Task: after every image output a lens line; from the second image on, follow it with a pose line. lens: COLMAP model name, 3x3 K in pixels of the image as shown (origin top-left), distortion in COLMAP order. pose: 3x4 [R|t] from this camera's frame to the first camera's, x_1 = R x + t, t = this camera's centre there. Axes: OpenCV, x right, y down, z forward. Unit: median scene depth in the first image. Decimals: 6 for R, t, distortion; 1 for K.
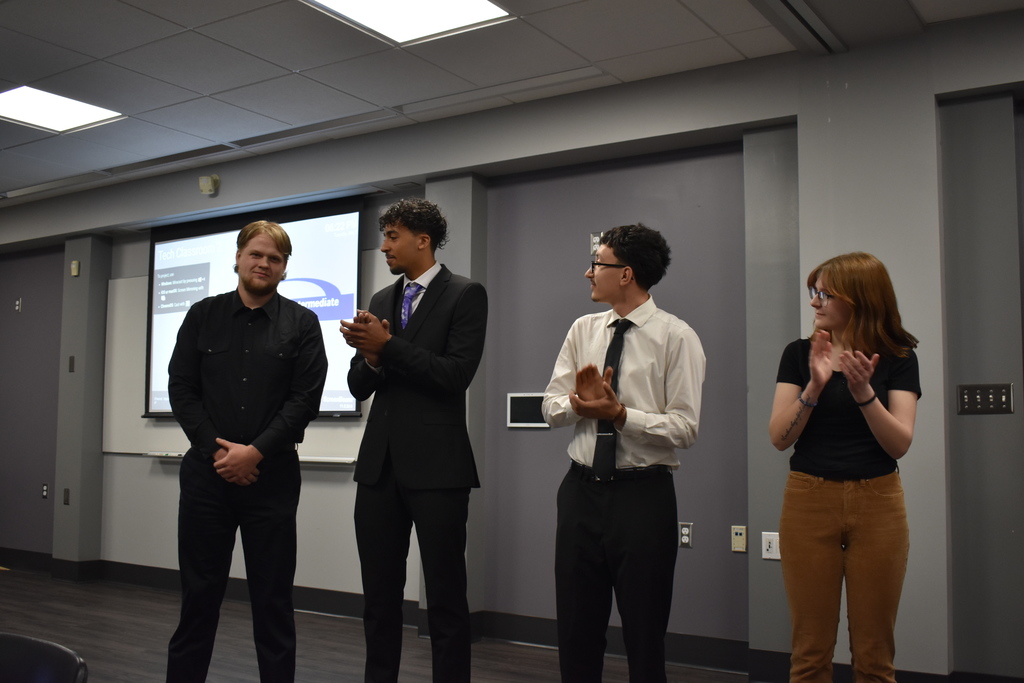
lens RADIAL K [[1013.9, 0, 512.0], [0, 1013.9, 341.5], [0, 0, 1]] dist [0.064489, -0.004031]
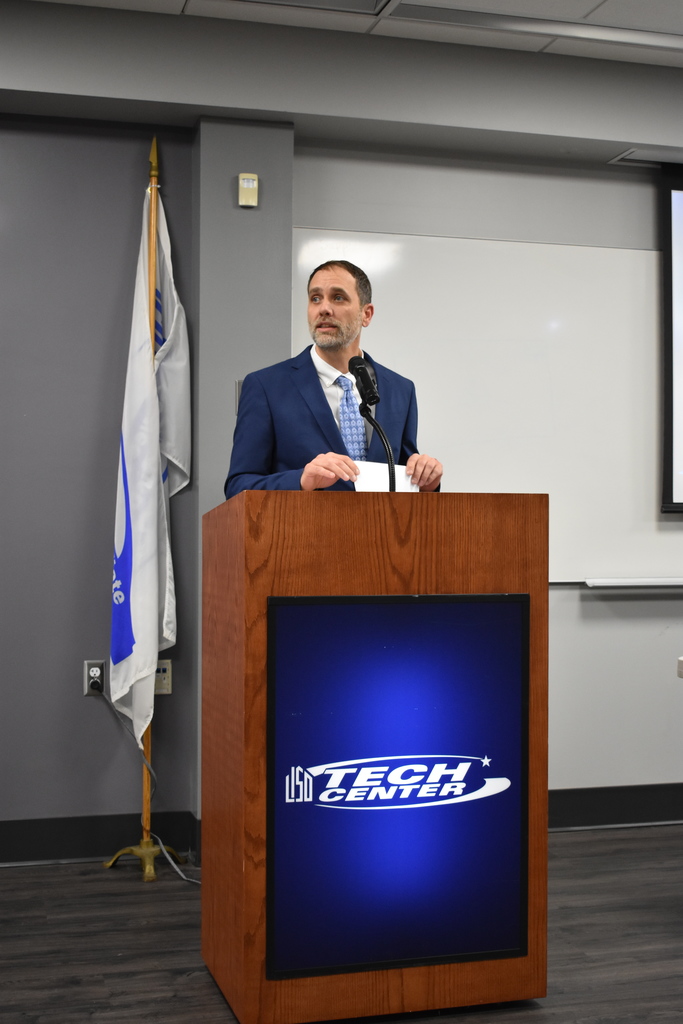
lens RADIAL K [[1361.2, 0, 341.5], [0, 1361.2, 512.0], [0, 0, 1]] dist [-0.026897, -0.037818]
pose [[0.663163, -0.002237, 0.748472, -0.930178], [-0.056490, 0.996994, 0.053032, 0.041136], [-0.746340, -0.077450, 0.661043, 0.605613]]
